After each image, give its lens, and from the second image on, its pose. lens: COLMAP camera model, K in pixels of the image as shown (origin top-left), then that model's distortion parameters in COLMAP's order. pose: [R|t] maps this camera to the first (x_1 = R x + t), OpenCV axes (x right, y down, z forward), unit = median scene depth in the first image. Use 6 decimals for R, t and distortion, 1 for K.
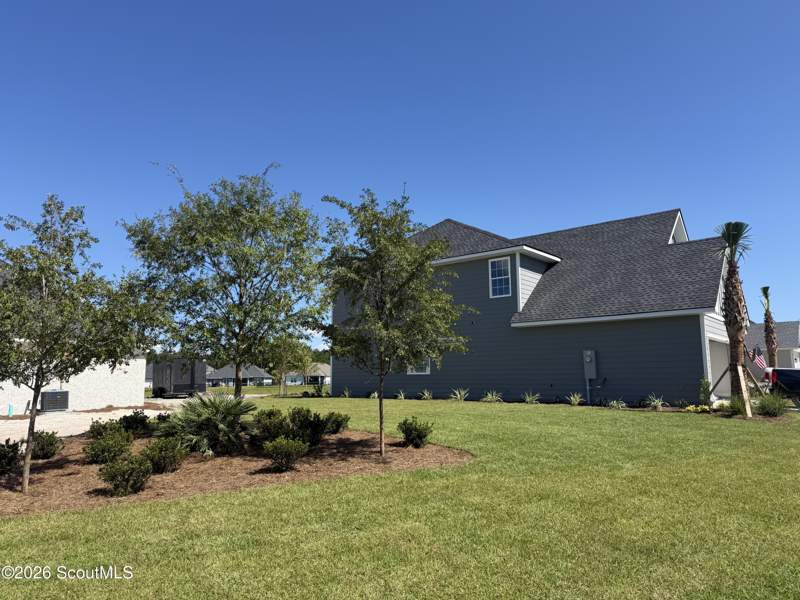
lens RADIAL K [[586.3, 0, 400.0], [0, 586.3, 300.0], [0, 0, 1]] dist [0.145090, -0.232440]
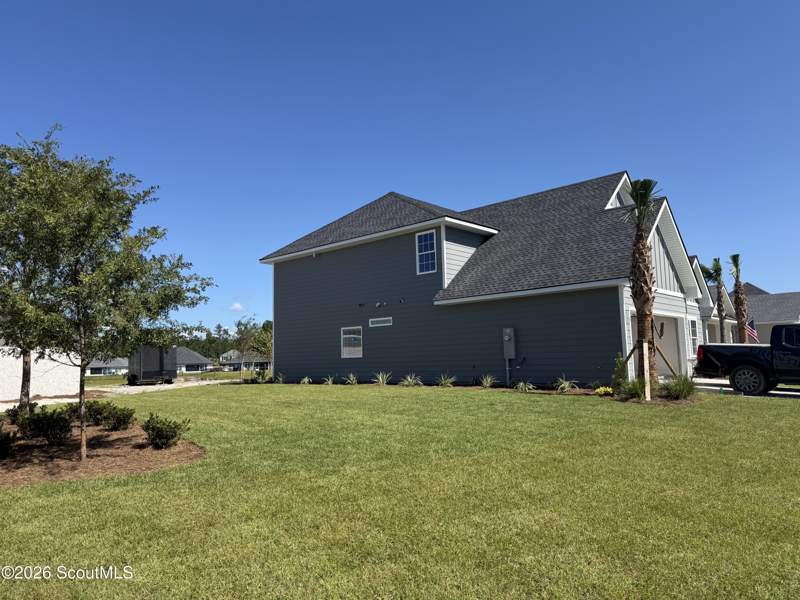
lens RADIAL K [[586.3, 0, 400.0], [0, 586.3, 300.0], [0, 0, 1]] dist [0.145090, -0.232440]
pose [[0.998182, -0.023511, -0.055501, 0.192173], [0.025232, 0.999216, 0.030503, 0.008354], [0.054741, -0.031848, 0.997993, 0.075656]]
